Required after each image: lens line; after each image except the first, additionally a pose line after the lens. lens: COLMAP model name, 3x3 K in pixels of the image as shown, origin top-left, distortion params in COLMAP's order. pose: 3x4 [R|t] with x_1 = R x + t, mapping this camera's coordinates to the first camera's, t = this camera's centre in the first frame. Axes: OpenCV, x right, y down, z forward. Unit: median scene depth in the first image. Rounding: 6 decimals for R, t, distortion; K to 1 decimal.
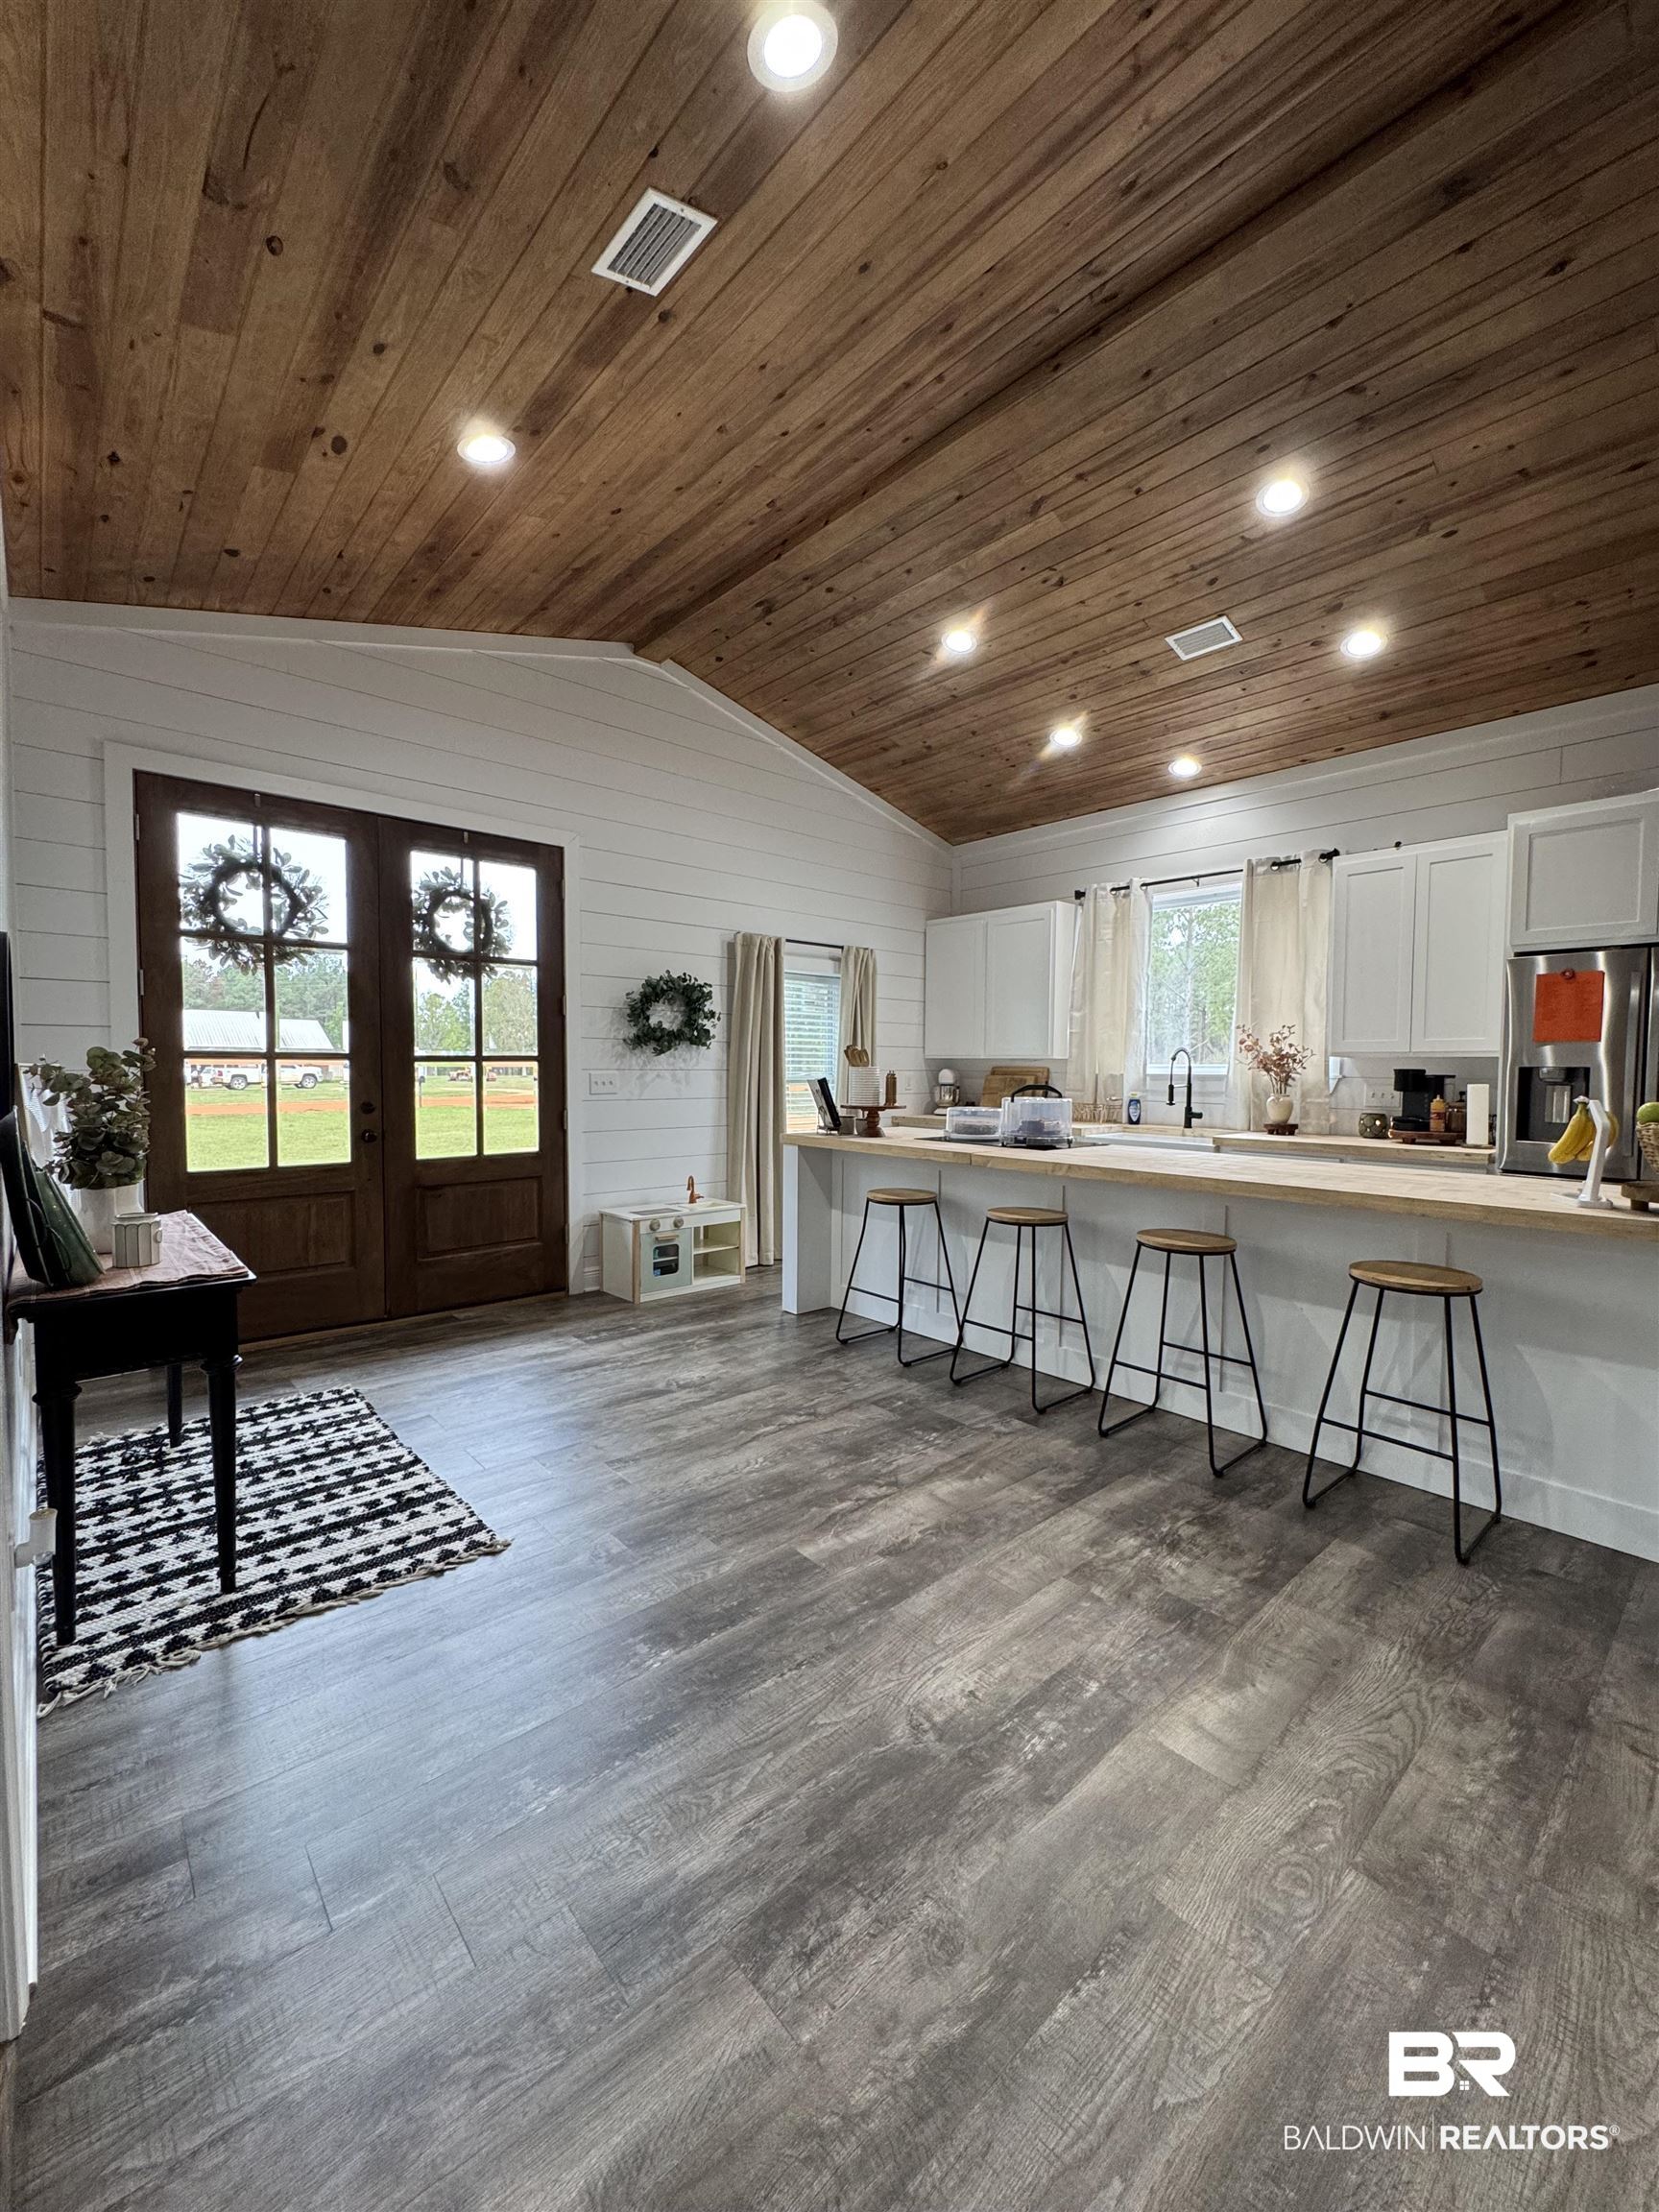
lens RADIAL K [[884.8, 0, 829.5], [0, 884.8, 1104.2], [0, 0, 1]] dist [-0.004636, 0.000529]
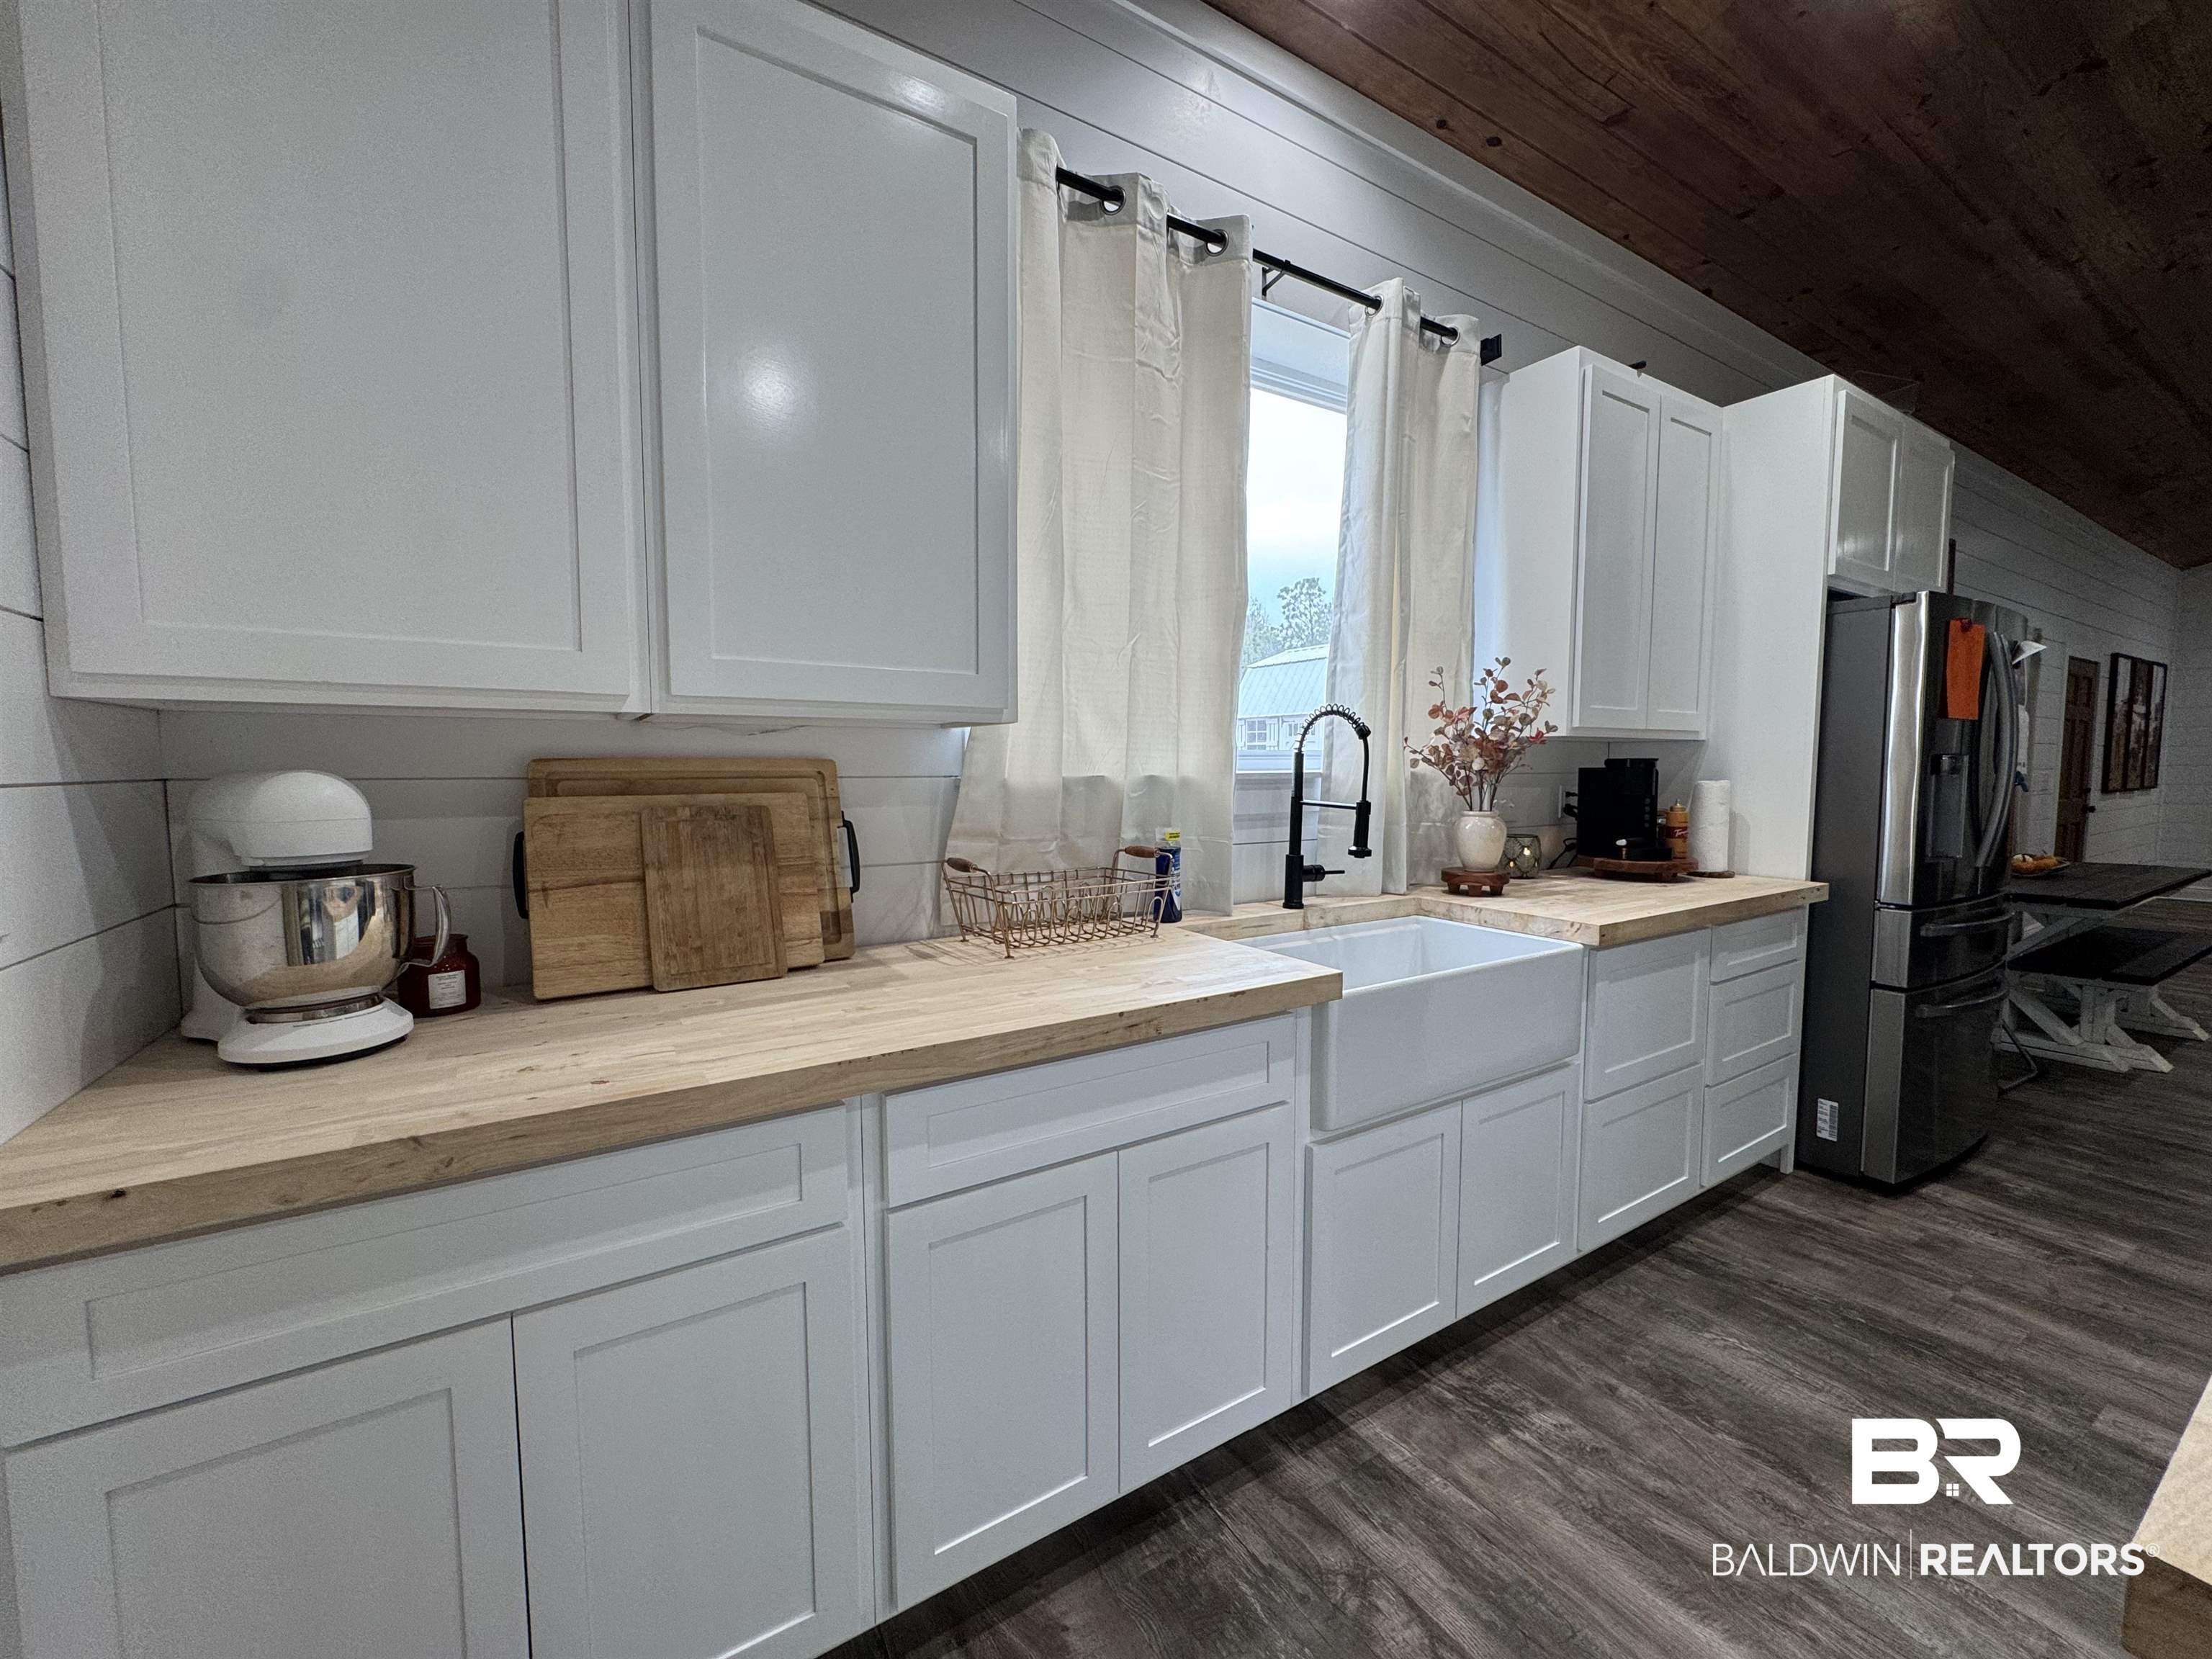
lens RADIAL K [[885.6, 0, 1104.1], [0, 885.6, 829.5], [0, 0, 1]] dist [-0.005137, 0.001014]
pose [[0.171623, -0.080149, 0.981897, -0.003937], [0.044214, 0.996308, 0.073597, -0.055472], [-0.984170, 0.030782, 0.174533, 1.338196]]
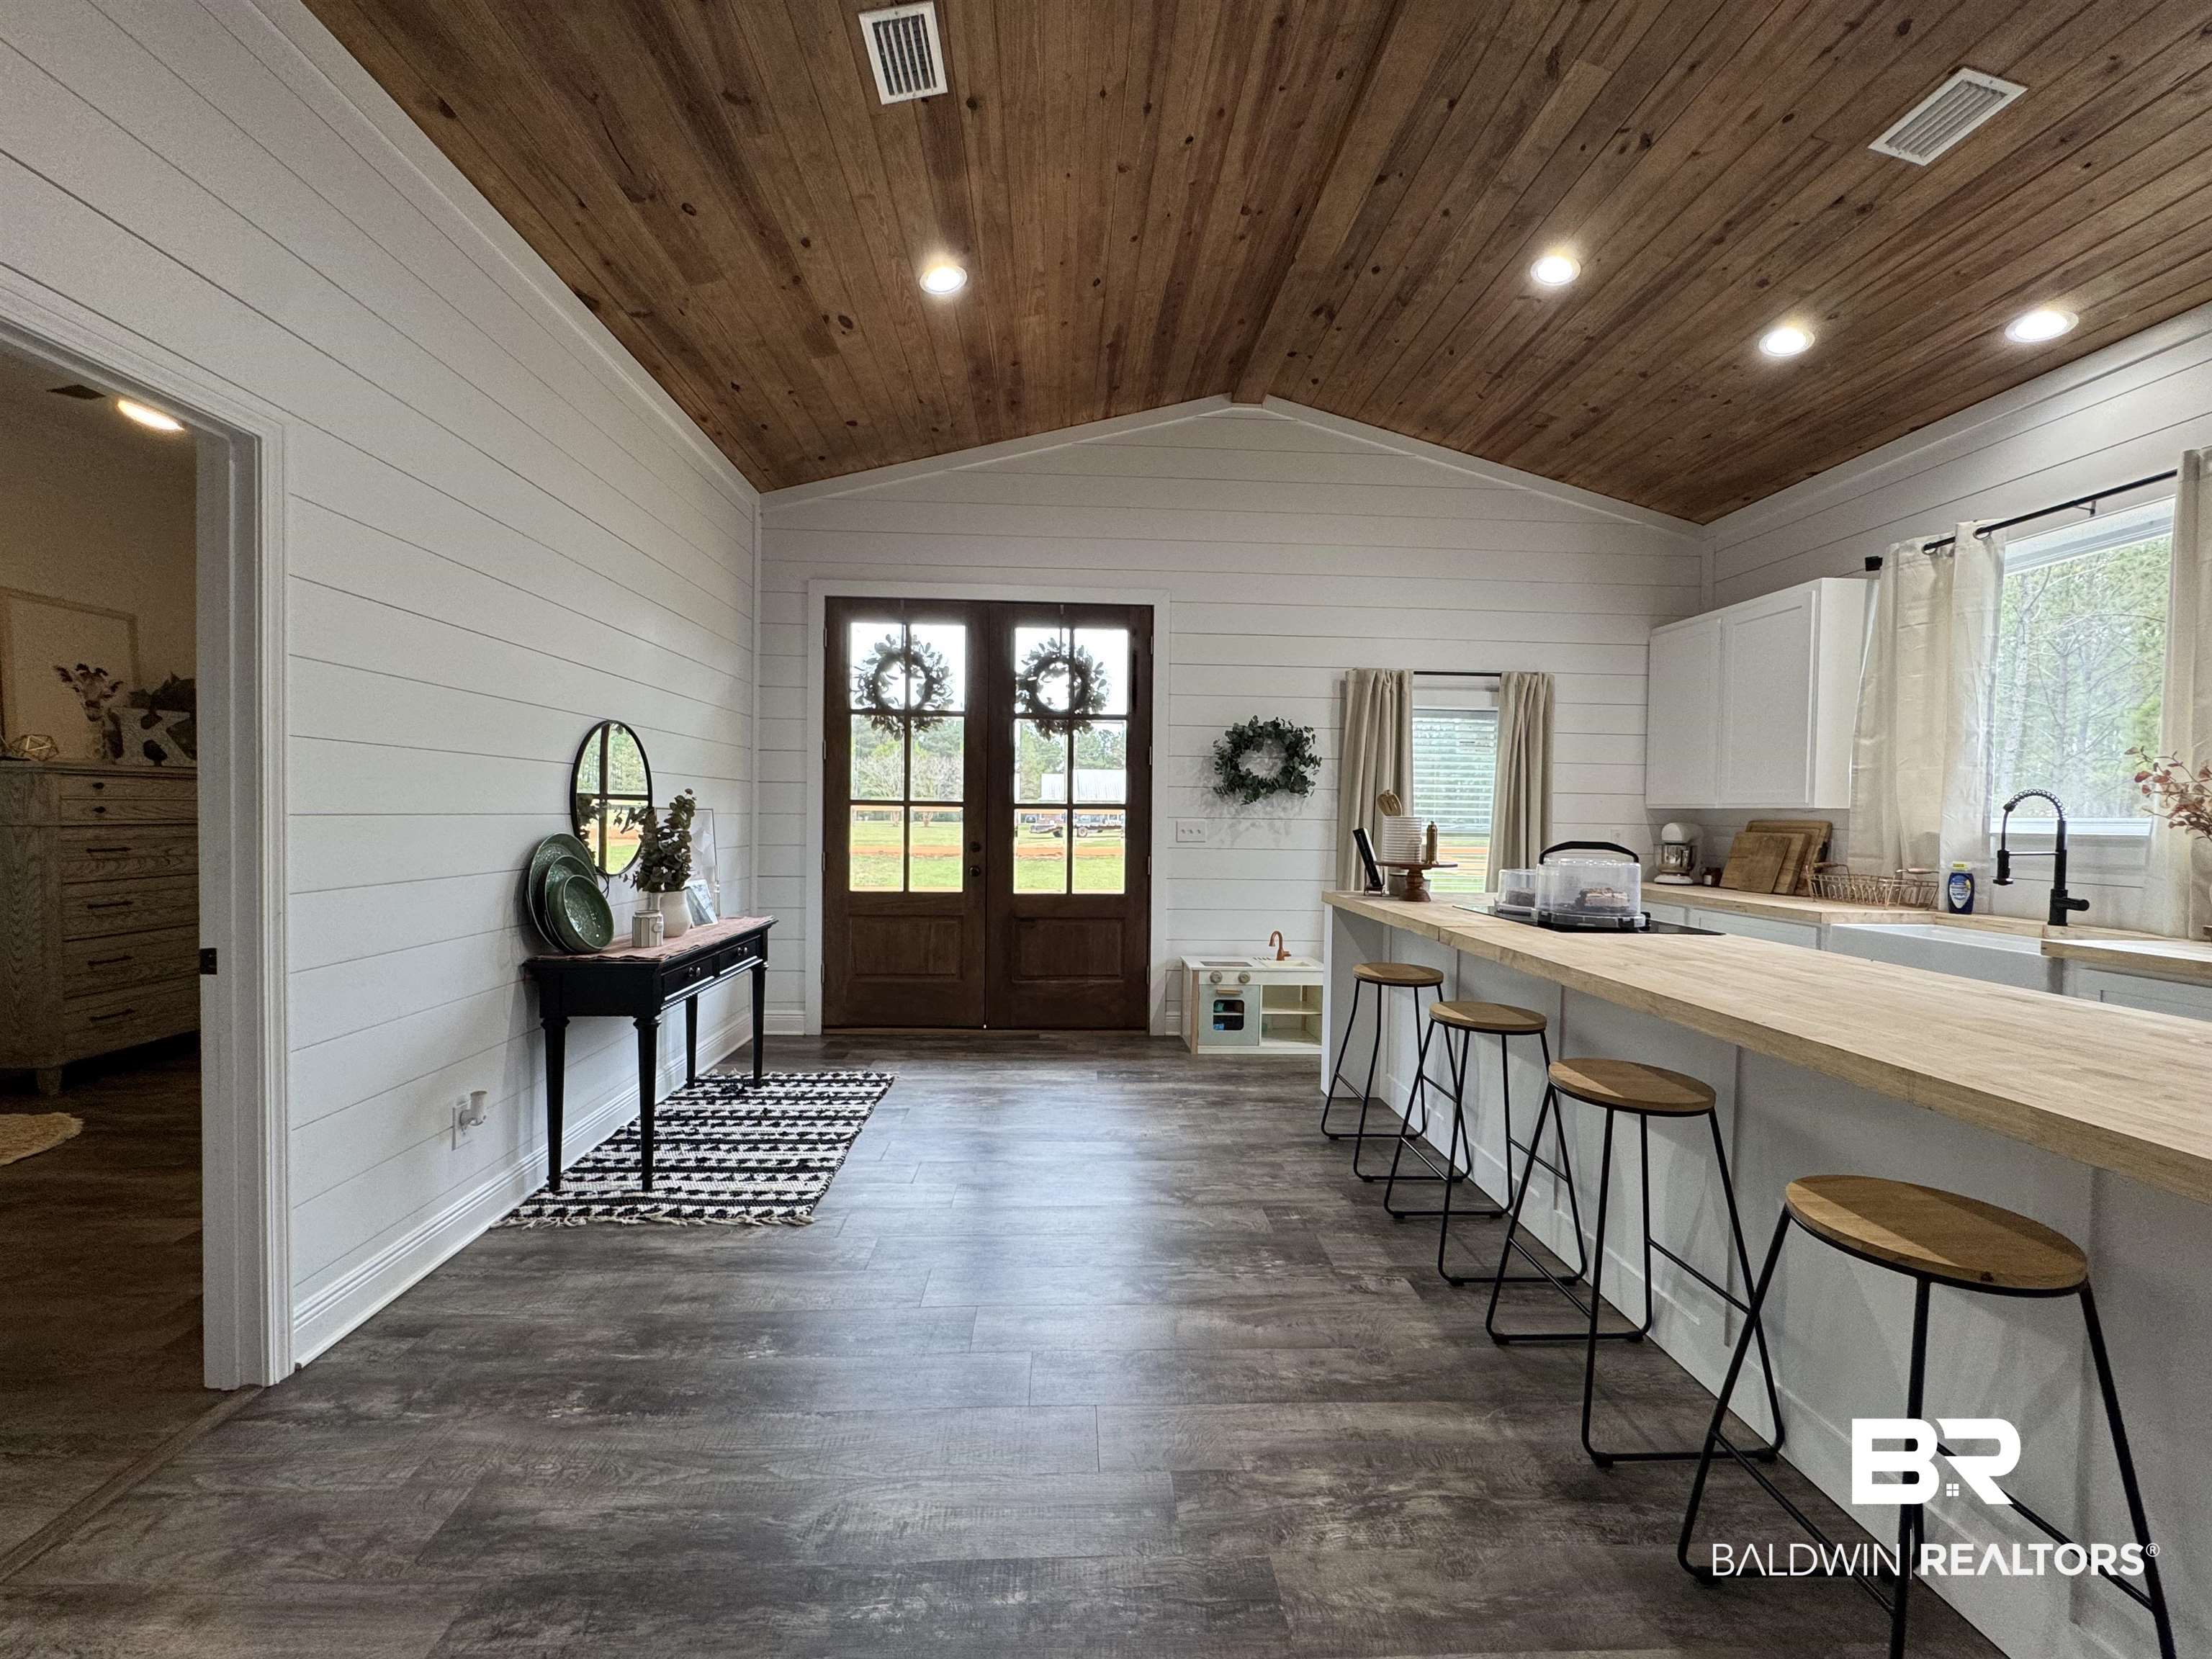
lens RADIAL K [[885.6, 0, 1104.1], [0, 885.6, 829.5], [0, 0, 1]] dist [-0.005137, 0.001014]
pose [[0.777750, 0.016651, -0.628354, 0.367223], [-0.036095, 0.999183, -0.018199, -0.004291], [0.627537, 0.036835, 0.777715, 0.181593]]
